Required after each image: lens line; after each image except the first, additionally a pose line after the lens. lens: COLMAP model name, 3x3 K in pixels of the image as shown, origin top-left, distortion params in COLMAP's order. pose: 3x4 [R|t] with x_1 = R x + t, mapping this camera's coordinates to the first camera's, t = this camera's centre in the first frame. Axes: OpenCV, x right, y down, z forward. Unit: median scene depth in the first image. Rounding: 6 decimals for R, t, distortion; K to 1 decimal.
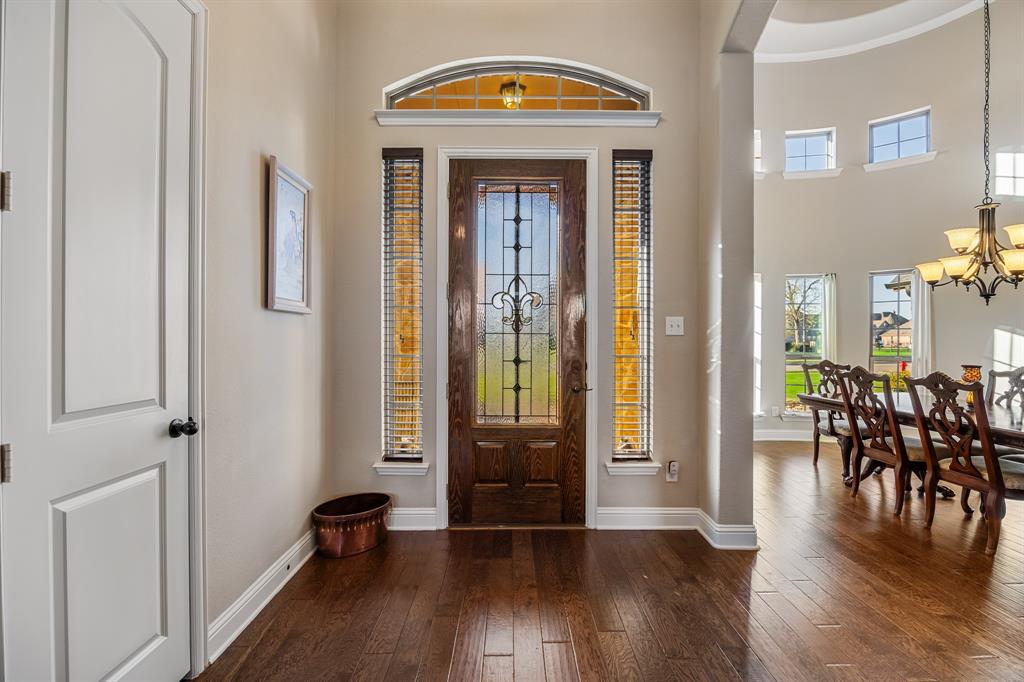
lens RADIAL K [[446.2, 0, 512.0], [0, 446.2, 341.0], [0, 0, 1]] dist [-0.012608, -0.000858]
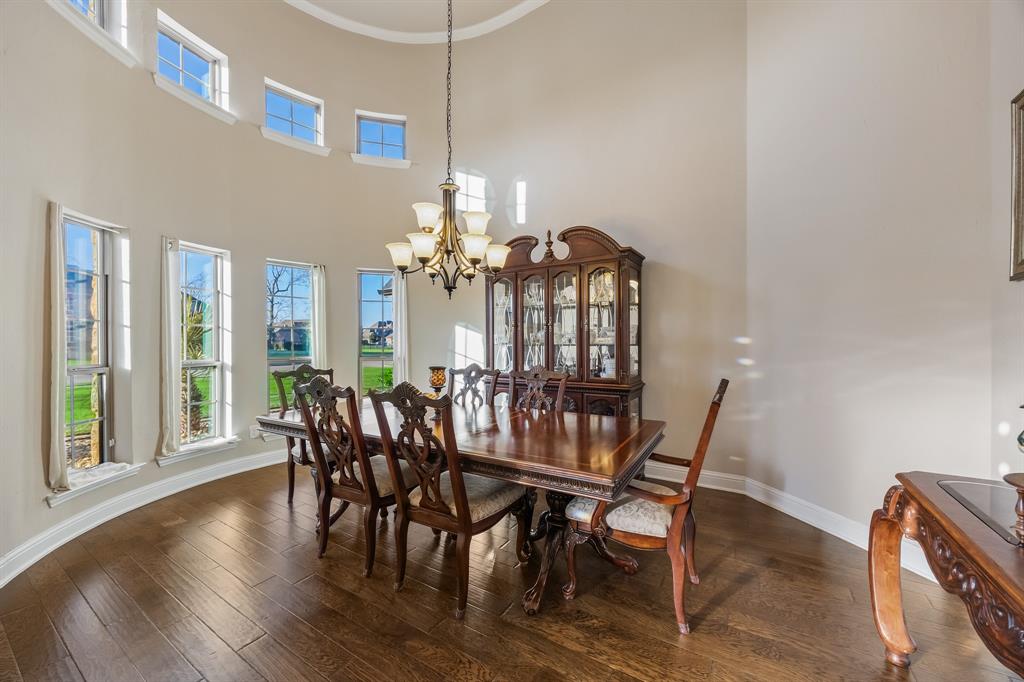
lens RADIAL K [[402.1, 0, 507.7], [0, 402.1, 340.6], [0, 0, 1]] dist [0.010929, 0.000088]
pose [[0.548237, -0.004509, 0.836311, 0.457553], [0.007654, 0.999971, 0.000373, 0.004190], [-0.836288, 0.006197, 0.548255, 0.448937]]
